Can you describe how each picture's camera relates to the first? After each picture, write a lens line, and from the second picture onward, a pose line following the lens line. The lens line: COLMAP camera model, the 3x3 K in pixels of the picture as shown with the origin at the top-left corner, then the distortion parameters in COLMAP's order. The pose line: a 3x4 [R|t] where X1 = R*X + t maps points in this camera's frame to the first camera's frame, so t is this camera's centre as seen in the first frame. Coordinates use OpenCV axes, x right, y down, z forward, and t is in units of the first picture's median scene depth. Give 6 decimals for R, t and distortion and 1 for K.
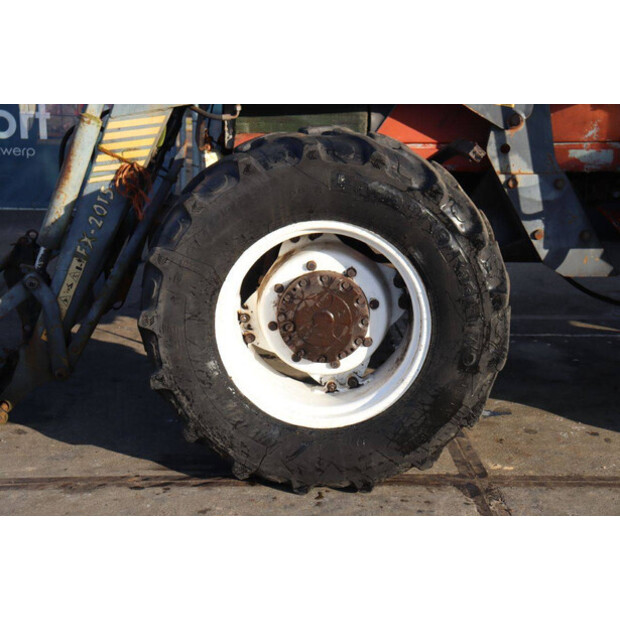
lens RADIAL K [[1152.7, 0, 316.8], [0, 1152.7, 303.0], [0, 0, 1]] dist [0.210056, 0.000000]
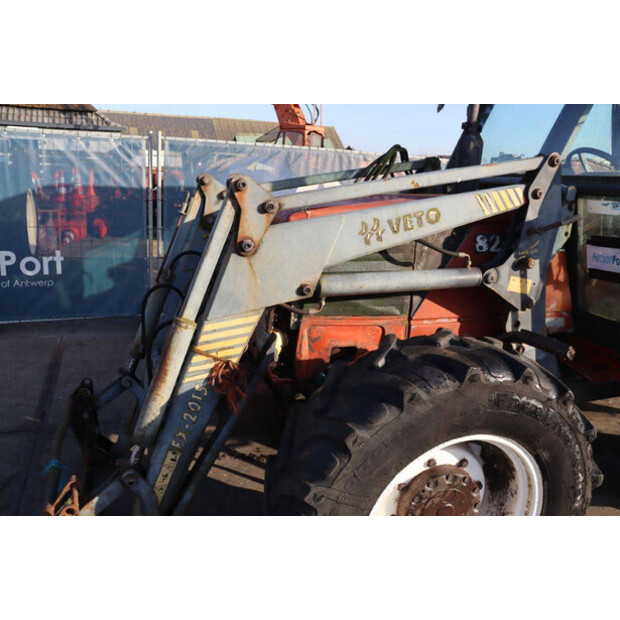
lens RADIAL K [[505.8, 0, 310.9], [0, 505.8, 309.9], [0, 0, 1]] dist [-0.169595, 0.145608]
pose [[0.951382, -0.049517, 0.304008, -0.218681], [0.045707, 0.998762, 0.019640, -0.169483], [-0.304604, -0.004790, 0.952467, 0.551460]]
